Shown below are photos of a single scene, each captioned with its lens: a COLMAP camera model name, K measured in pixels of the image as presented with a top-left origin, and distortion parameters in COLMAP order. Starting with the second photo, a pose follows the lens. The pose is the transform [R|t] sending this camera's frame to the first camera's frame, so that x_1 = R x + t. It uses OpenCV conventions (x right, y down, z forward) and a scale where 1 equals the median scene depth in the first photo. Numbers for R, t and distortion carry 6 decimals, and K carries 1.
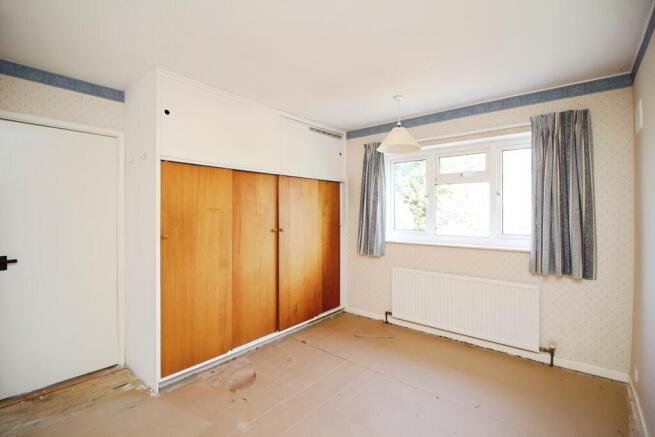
lens RADIAL K [[306.9, 0, 328.3], [0, 306.9, 215.2], [0, 0, 1]] dist [-0.001159, -0.000181]
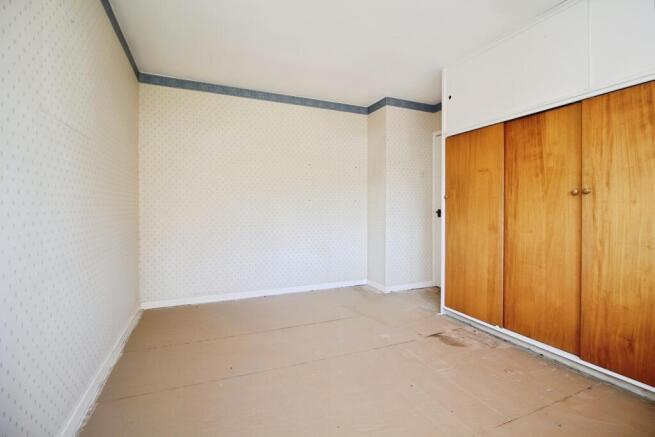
lens RADIAL K [[306.9, 0, 328.3], [0, 306.9, 212.3], [0, 0, 1]] dist [-0.001159, -0.000181]
pose [[-0.451754, 0.014171, -0.892030, 0.699579], [-0.010204, 0.999726, 0.021049, 0.095149], [0.892084, 0.018611, -0.451486, 0.957676]]
